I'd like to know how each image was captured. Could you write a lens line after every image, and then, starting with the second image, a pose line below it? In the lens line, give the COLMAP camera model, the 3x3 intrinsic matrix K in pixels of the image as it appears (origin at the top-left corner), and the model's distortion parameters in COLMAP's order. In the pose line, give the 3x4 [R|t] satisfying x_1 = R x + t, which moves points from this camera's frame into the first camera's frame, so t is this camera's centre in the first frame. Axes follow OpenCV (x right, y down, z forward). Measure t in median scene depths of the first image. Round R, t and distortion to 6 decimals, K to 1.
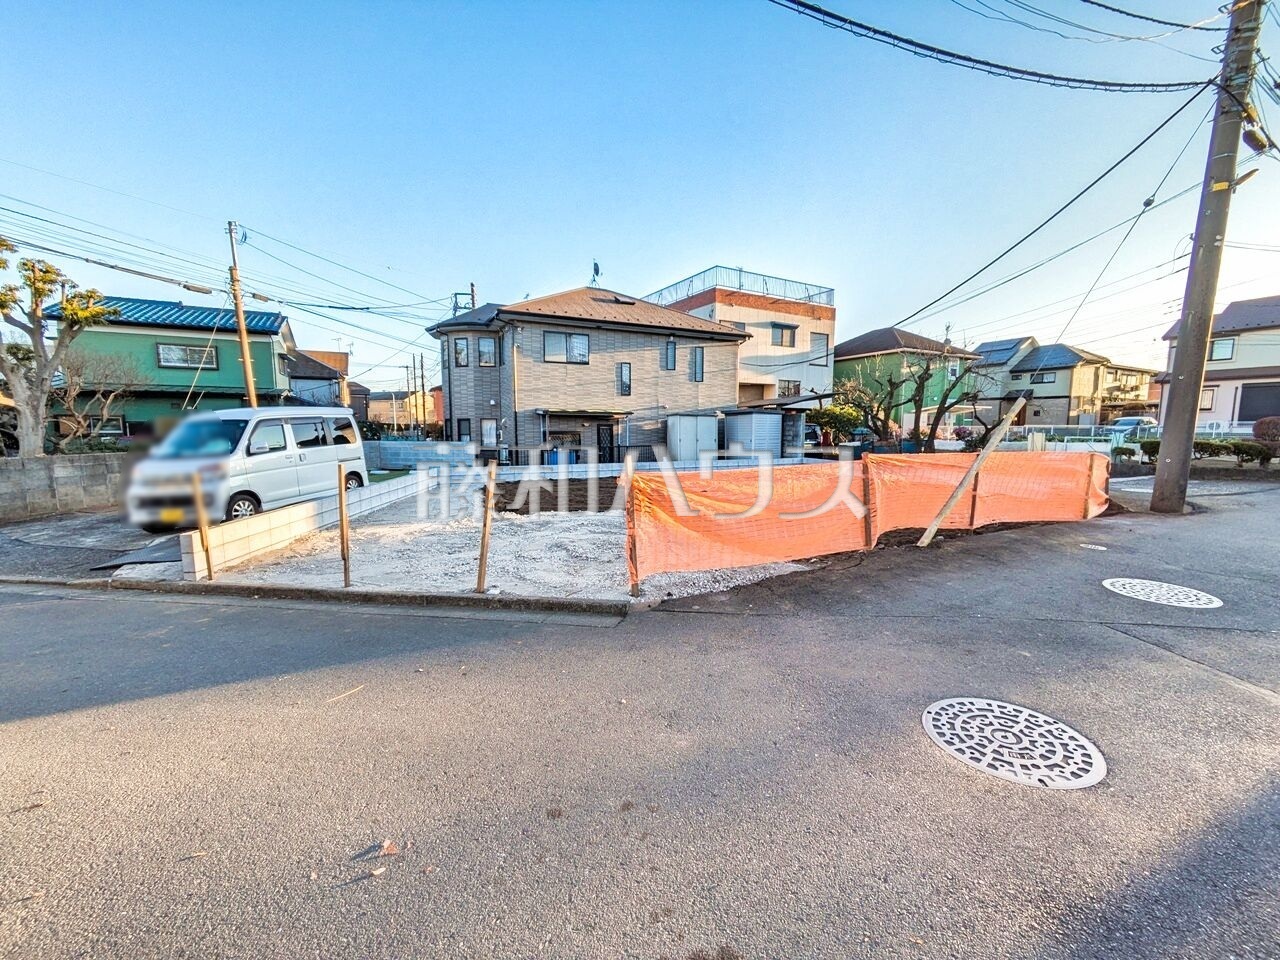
lens RADIAL K [[506.5, 0, 645.0], [0, 506.5, 478.0], [0, 0, 1]] dist [-0.001617, 0.002061]
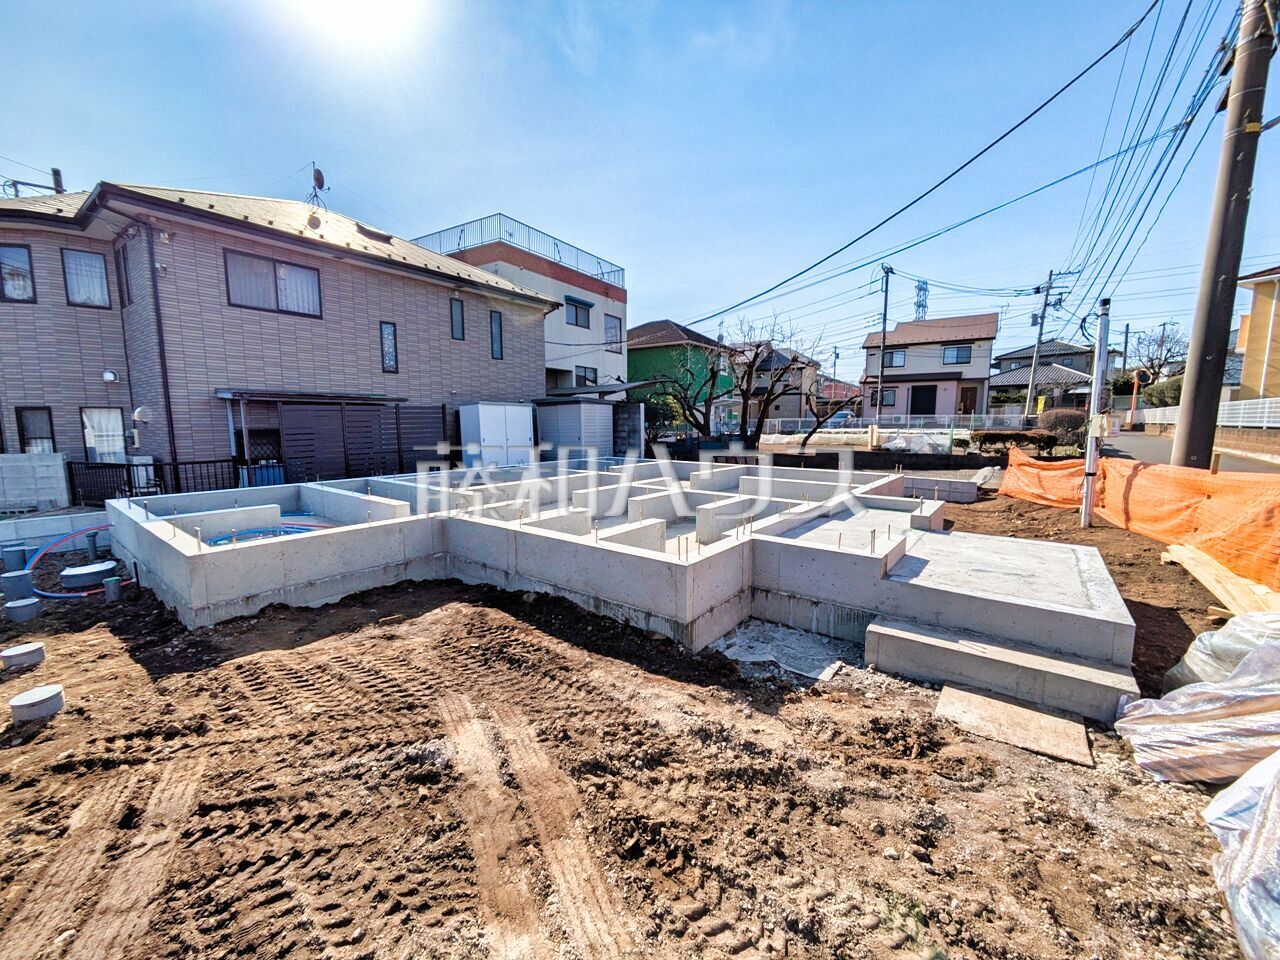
lens RADIAL K [[506.5, 0, 644.3], [0, 506.5, 476.6], [0, 0, 1]] dist [-0.001617, 0.002061]
pose [[0.881535, -0.056130, 0.468769, -0.063518], [0.052205, 0.998408, 0.021376, -0.027205], [-0.469223, 0.005629, 0.883062, 0.274149]]
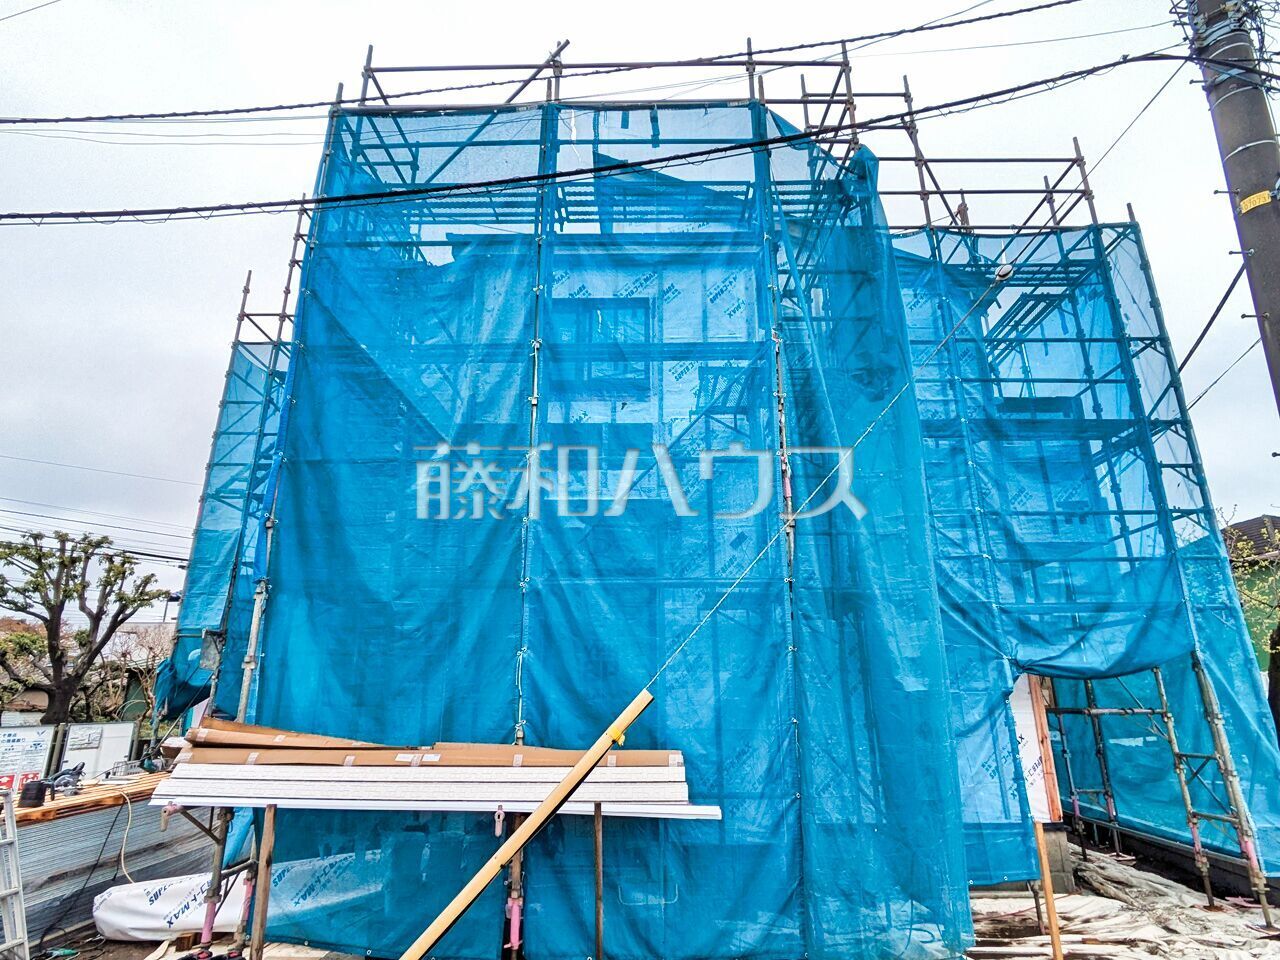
lens RADIAL K [[687.0, 0, 641.7], [0, 687.0, 483.4], [0, 0, 1]] dist [-0.010072, 0.007595]
pose [[0.905999, -0.129274, -0.403057, 0.315844], [-0.038343, 0.923241, -0.382303, -0.029361], [0.421541, 0.361821, 0.831498, 0.127921]]
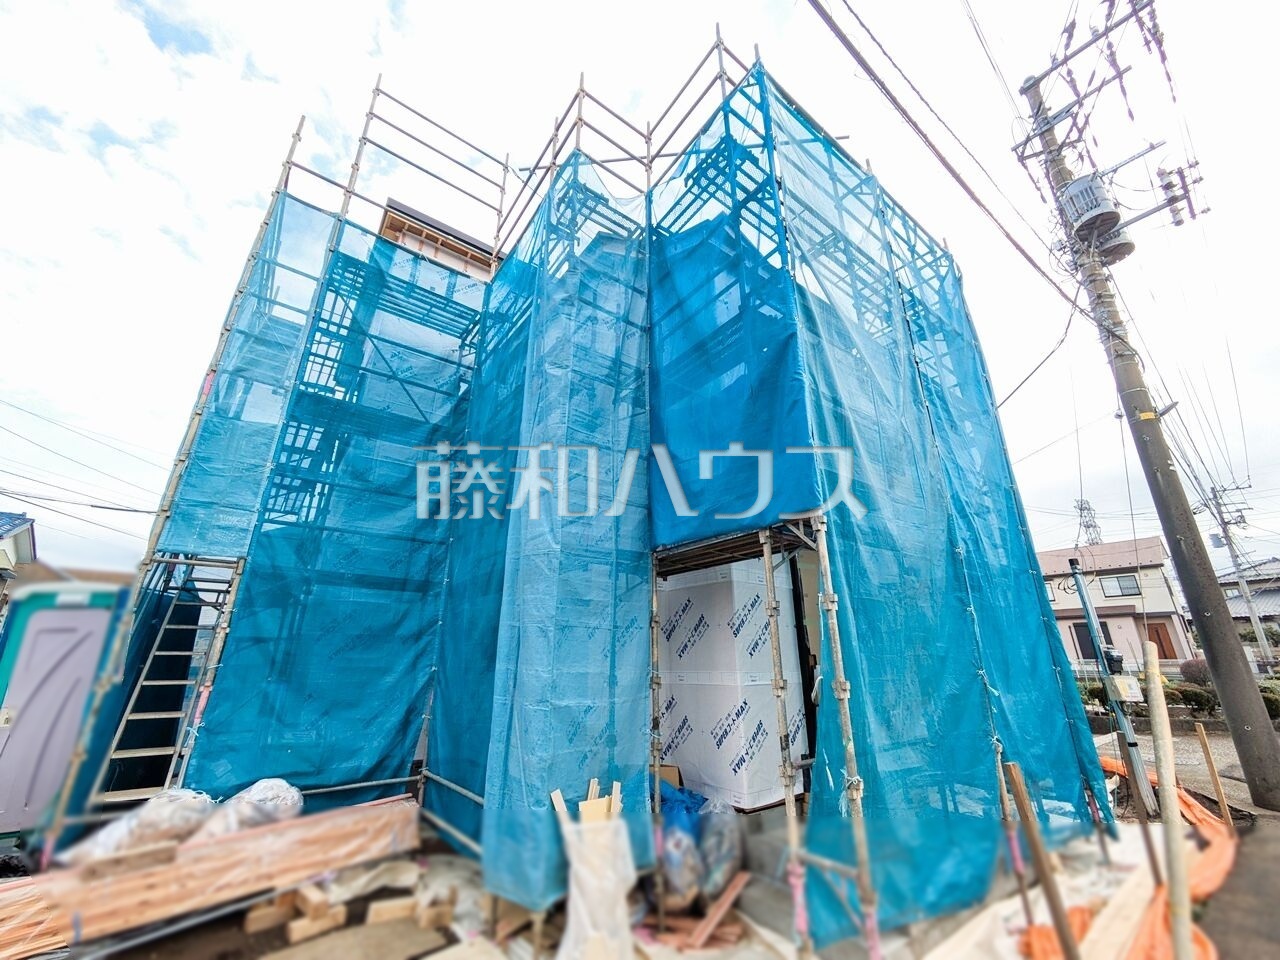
lens RADIAL K [[506.5, 0, 643.7], [0, 506.5, 475.8], [0, 0, 1]] dist [-0.001617, 0.002061]
pose [[0.973767, 0.071774, 0.215934, -0.004428], [0.031102, 0.898065, -0.438763, -0.027461], [-0.225414, 0.433968, 0.872273, 0.156618]]
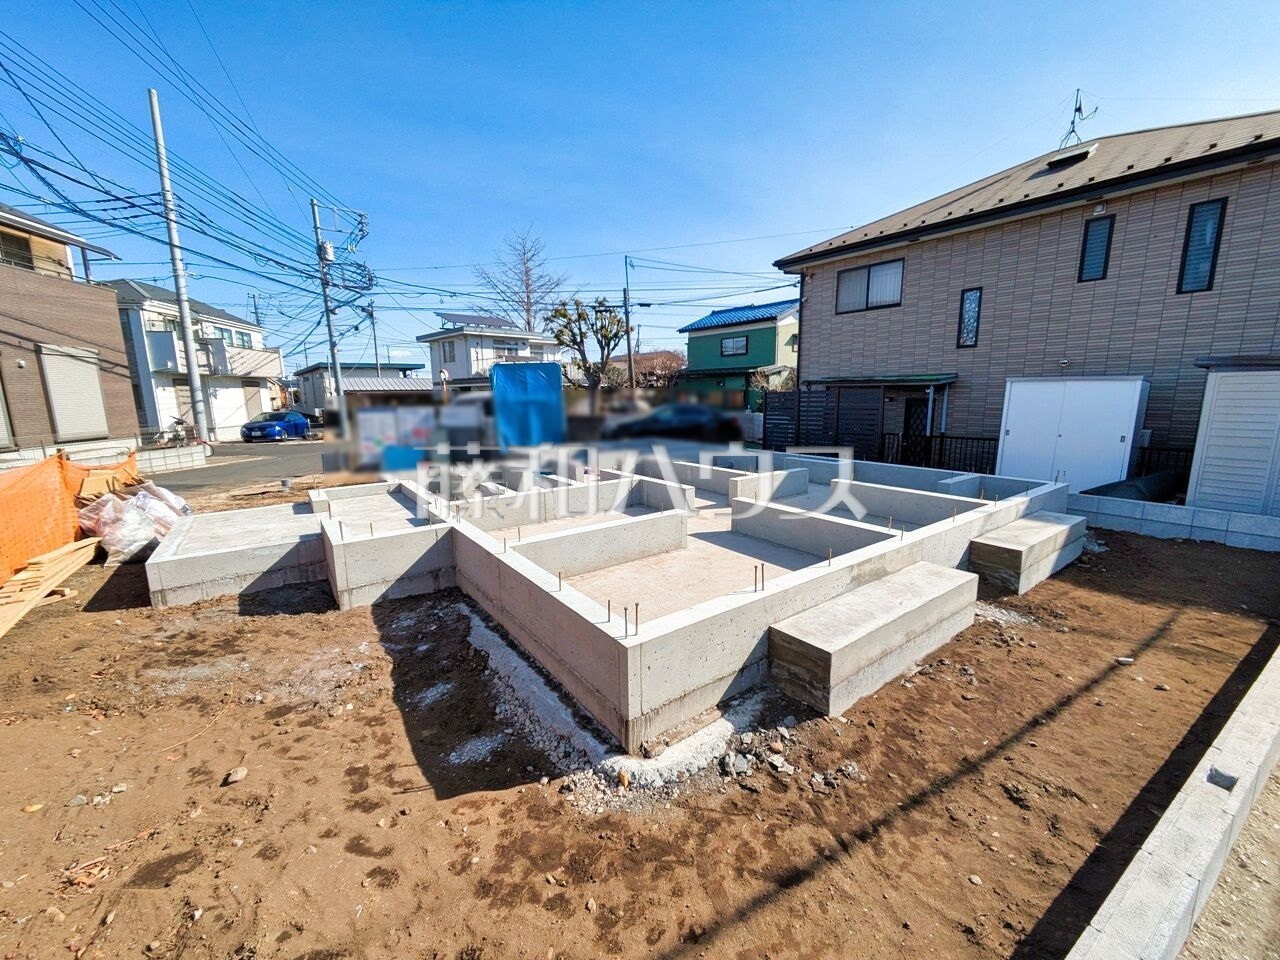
lens RADIAL K [[506.5, 0, 643.7], [0, 506.5, 475.6], [0, 0, 1]] dist [-0.001617, 0.002061]
pose [[0.210593, 0.152844, -0.965551, 0.459398], [-0.091048, 0.986475, 0.136298, -0.066267], [0.973325, 0.059208, 0.221661, 0.533030]]
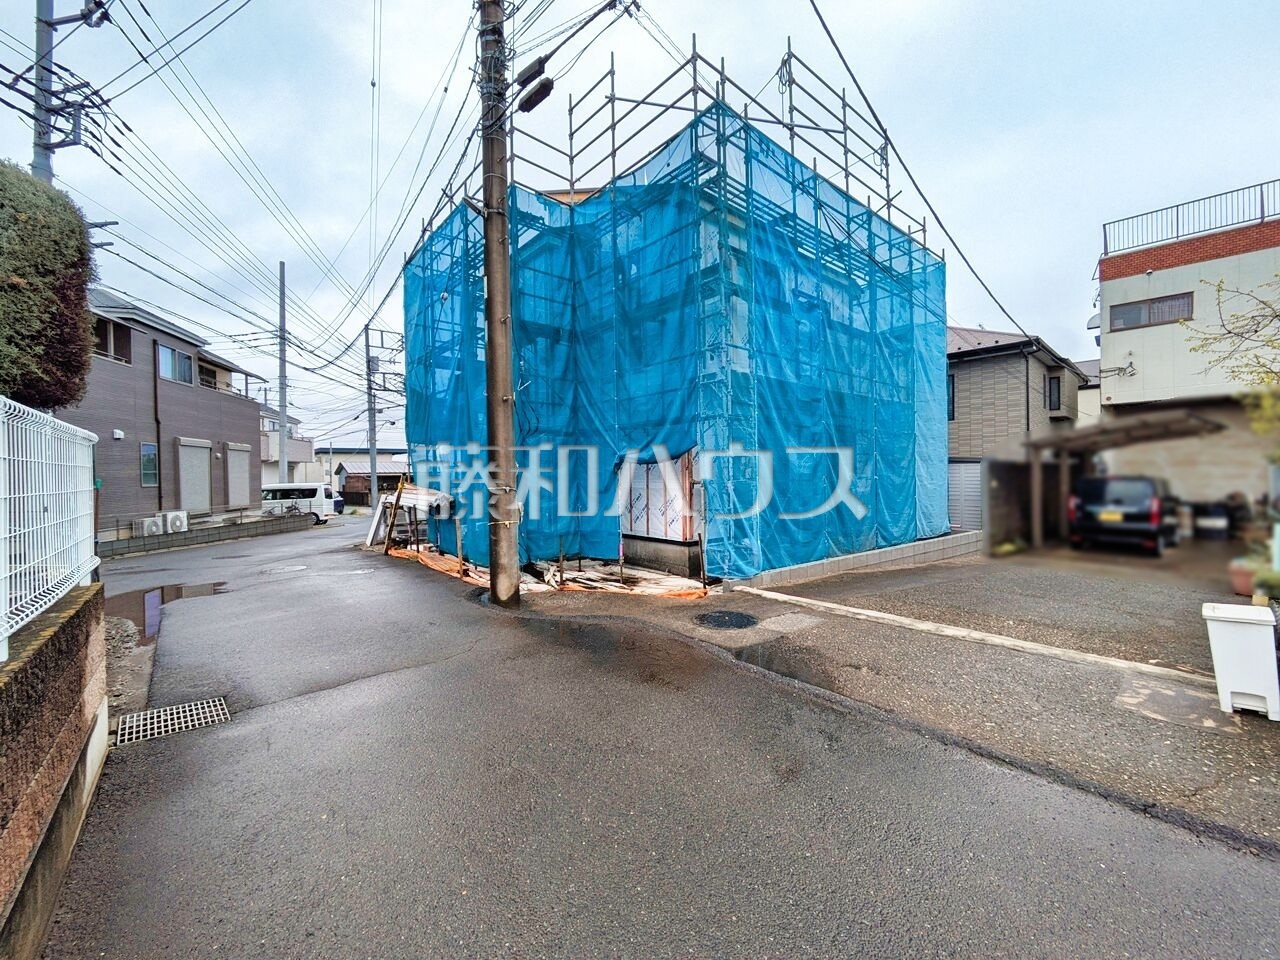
lens RADIAL K [[506.5, 0, 643.7], [0, 506.5, 477.5], [0, 0, 1]] dist [-0.001617, 0.002061]
pose [[0.283331, 0.000589, -0.959022, 0.757019], [-0.085714, 0.996013, -0.024711, -0.052282], [0.955184, 0.089203, 0.282252, 0.392851]]
